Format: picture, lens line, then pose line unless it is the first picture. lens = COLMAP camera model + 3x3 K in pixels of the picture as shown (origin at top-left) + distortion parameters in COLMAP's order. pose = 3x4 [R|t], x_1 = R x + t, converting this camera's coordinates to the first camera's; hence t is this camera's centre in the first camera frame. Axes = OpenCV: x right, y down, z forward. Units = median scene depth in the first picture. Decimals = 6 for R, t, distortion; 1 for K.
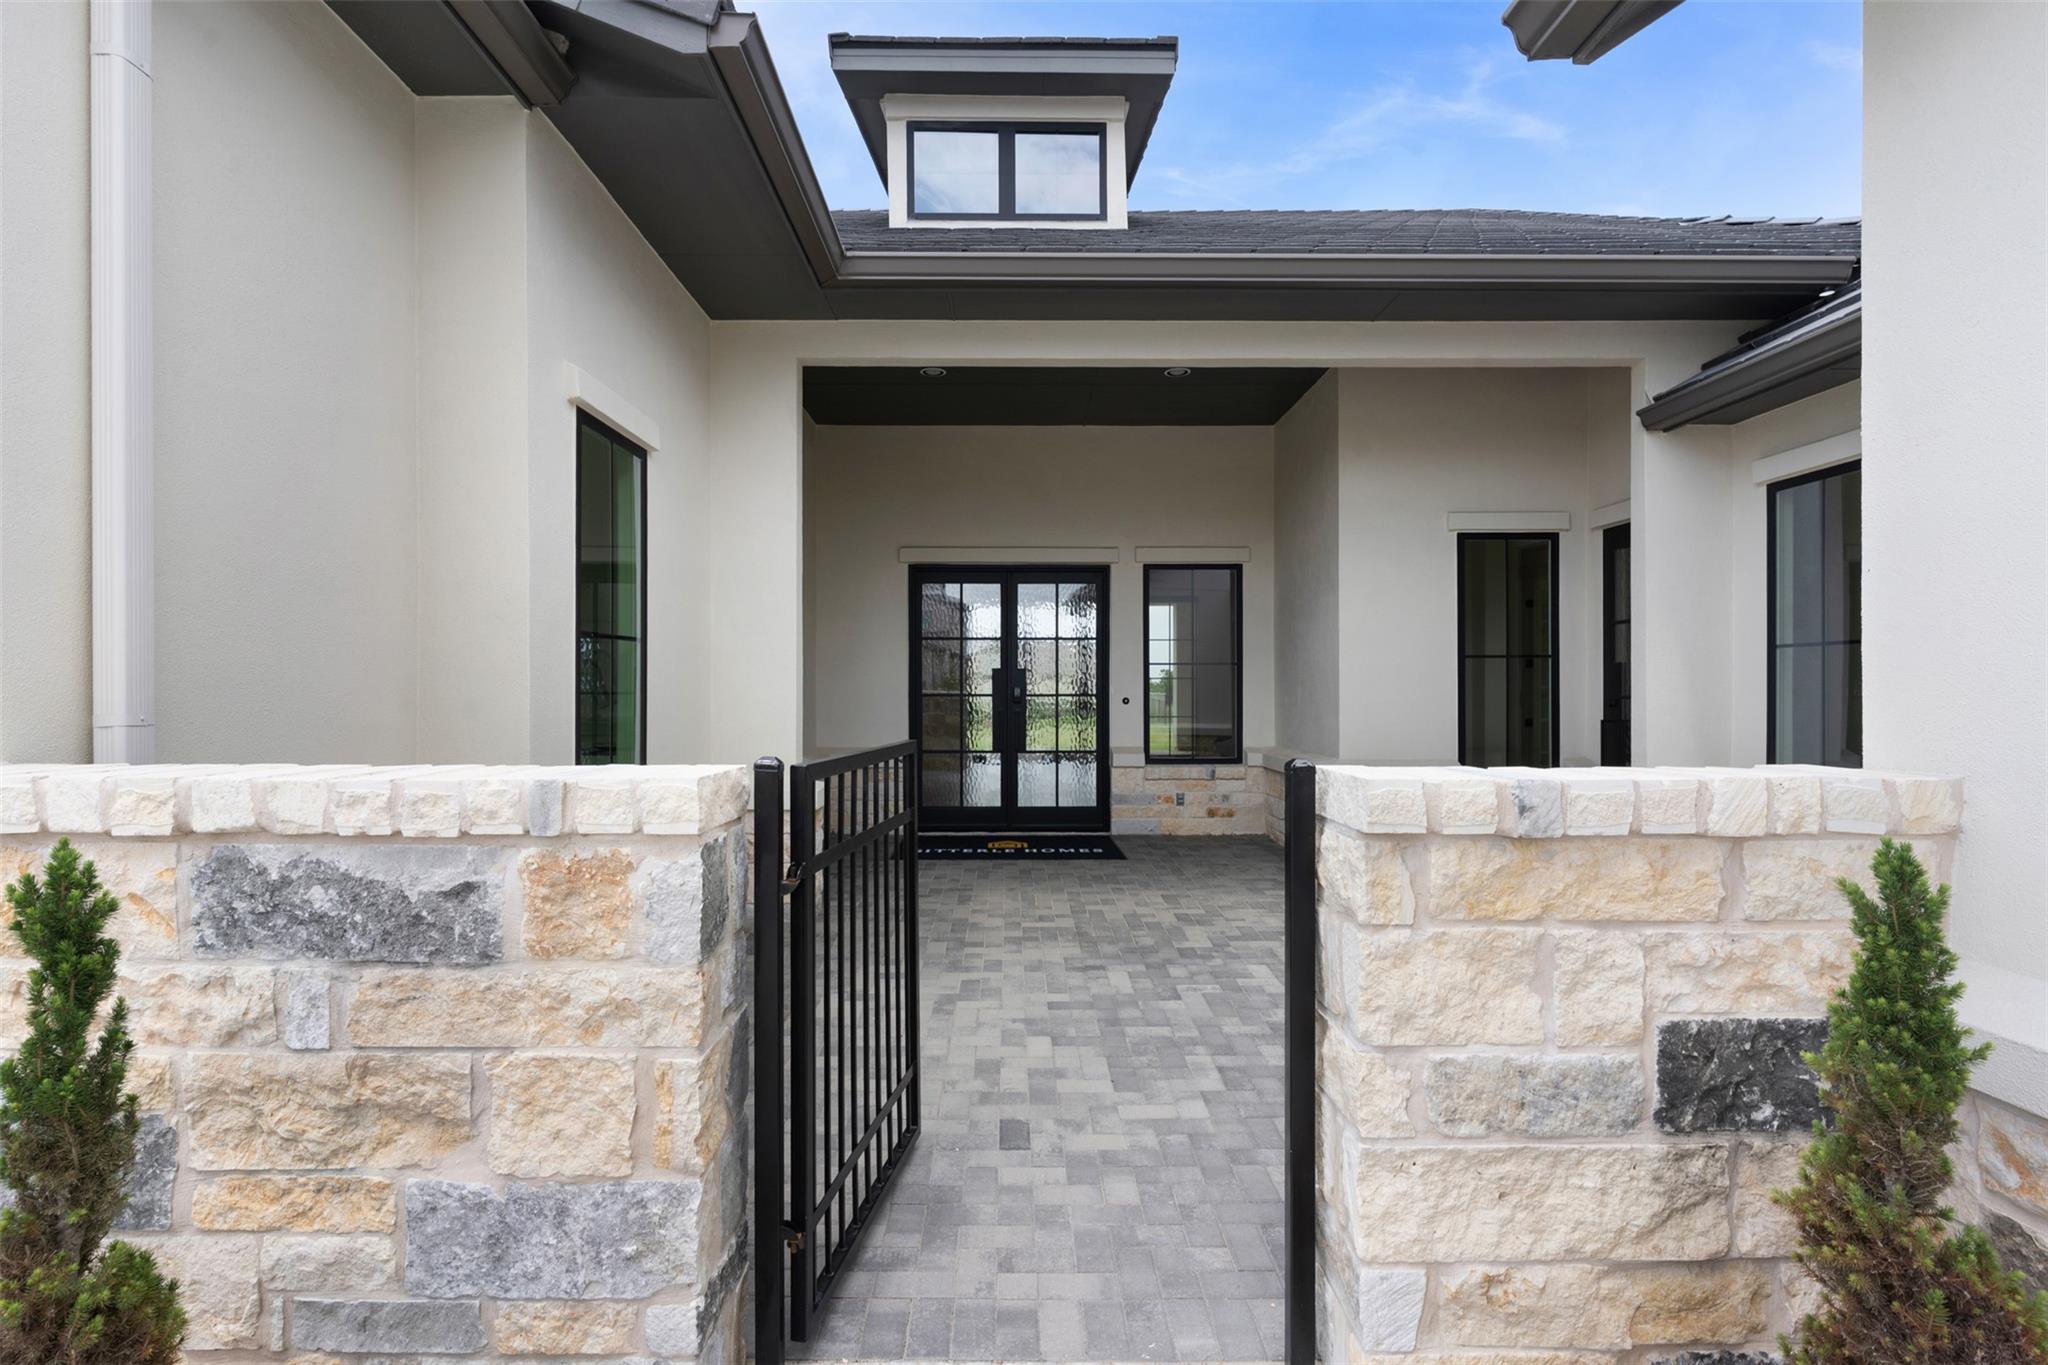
lens RADIAL K [[996.2, 0, 1024.0], [0, 996.2, 682.5], [0, 0, 1]] dist [-0.001099, -0.000197]
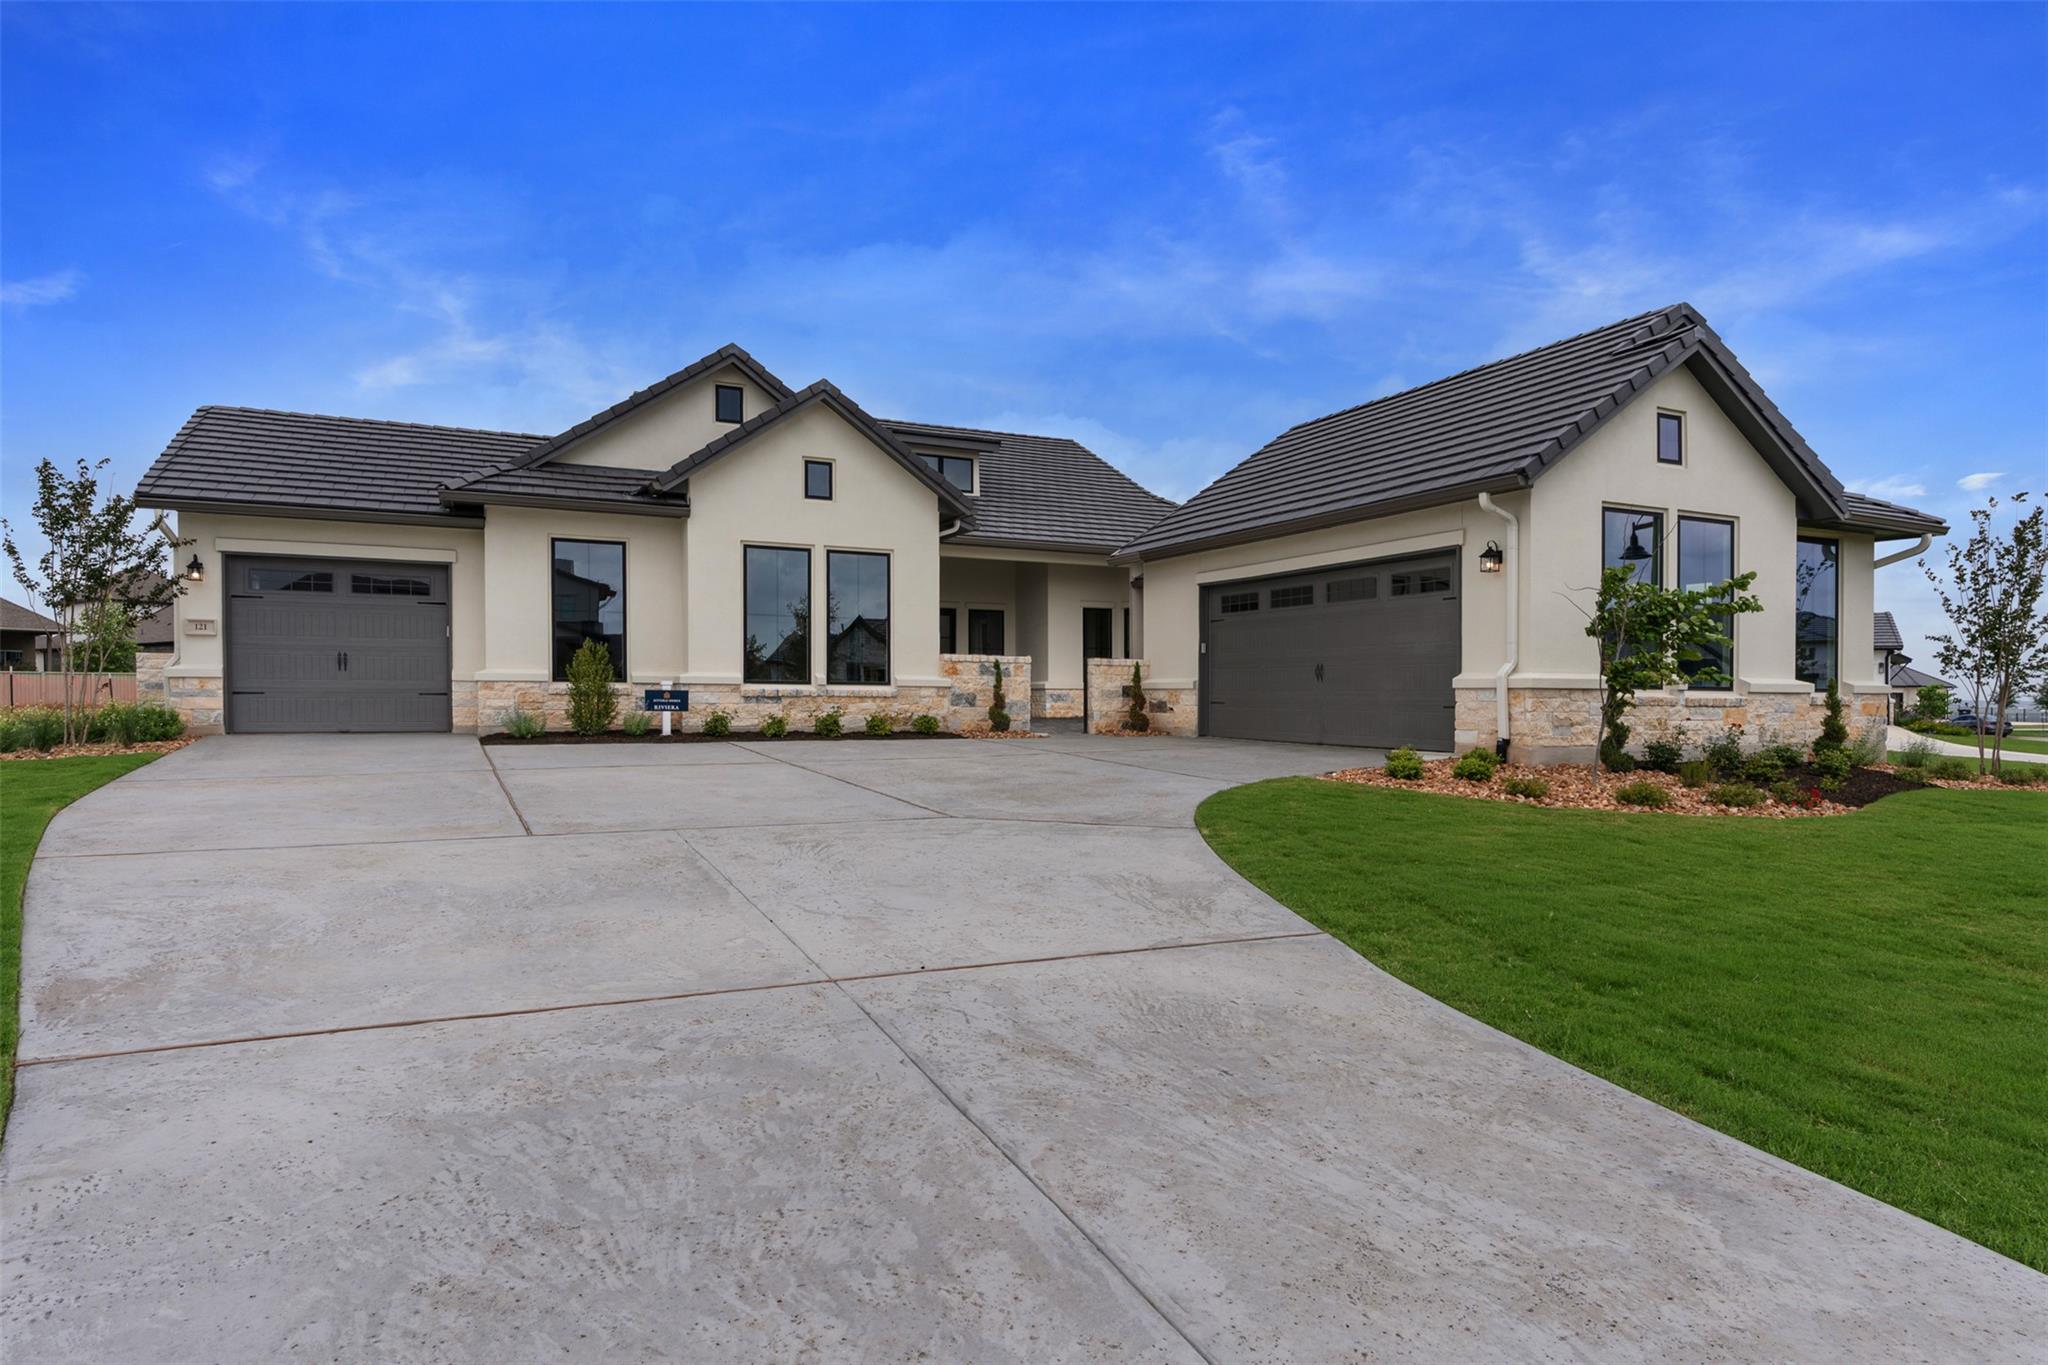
lens RADIAL K [[1146.0, 0, 1019.2], [0, 1146.0, 683.4], [0, 0, 1]] dist [-0.003576, -0.000244]
pose [[0.911305, 0.014774, 0.411467, -1.096763], [-0.016053, 0.999871, -0.000347, 0.079944], [-0.411419, -0.006289, 0.911424, -1.973901]]
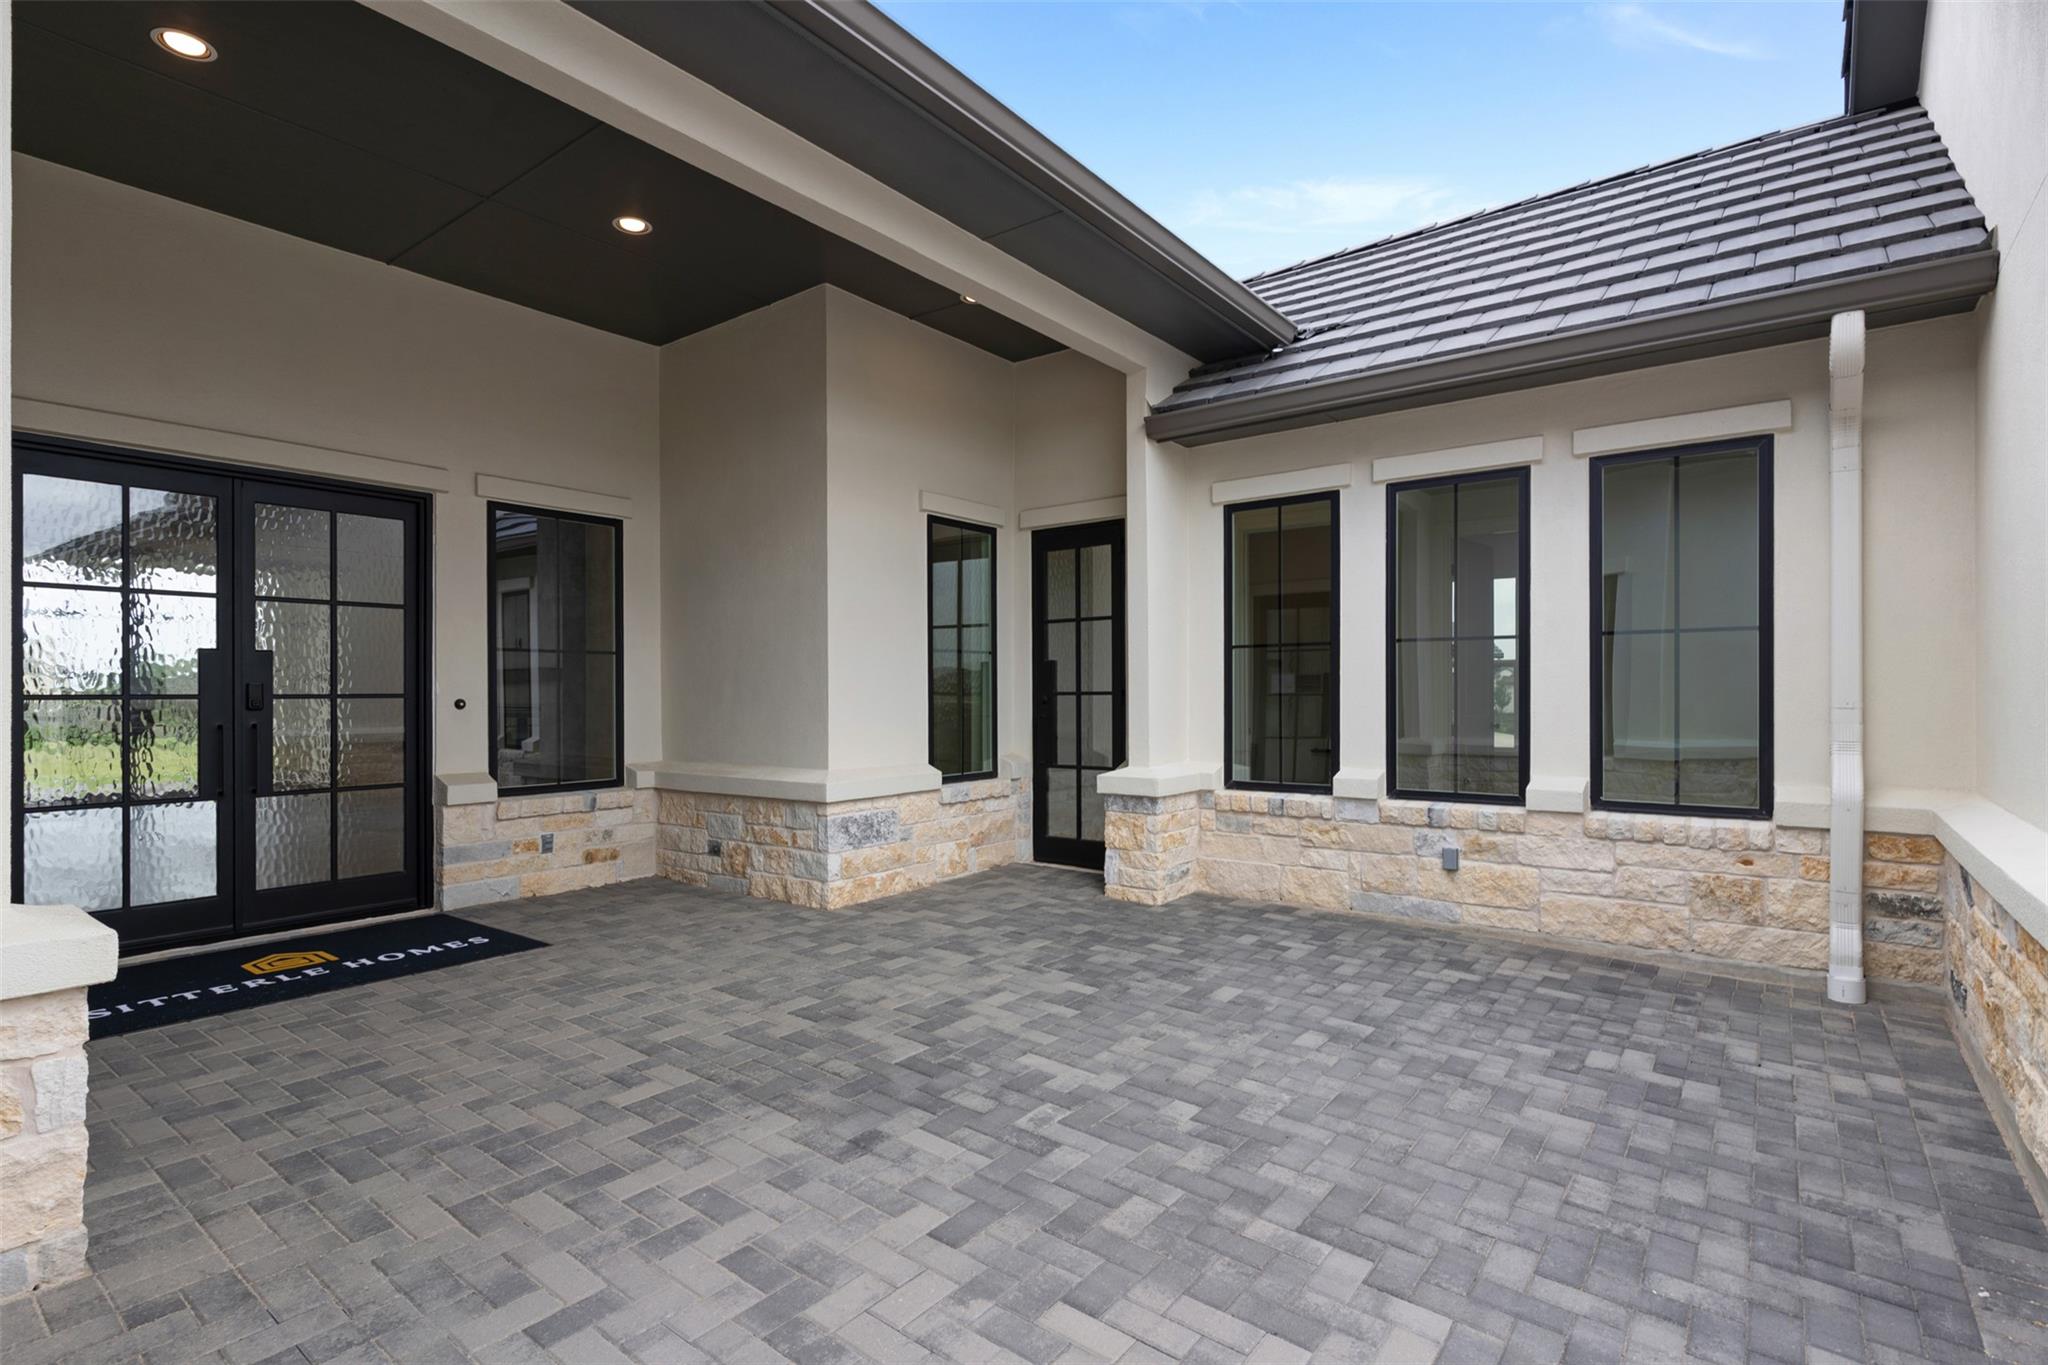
lens RADIAL K [[996.2, 0, 1024.0], [0, 996.2, 682.5], [0, 0, 1]] dist [-0.001099, -0.000197]
pose [[0.616623, 0.006518, 0.787231, -0.206854], [-0.001320, 0.999973, -0.007246, 0.009455], [-0.787257, 0.003429, 0.616615, 0.333829]]
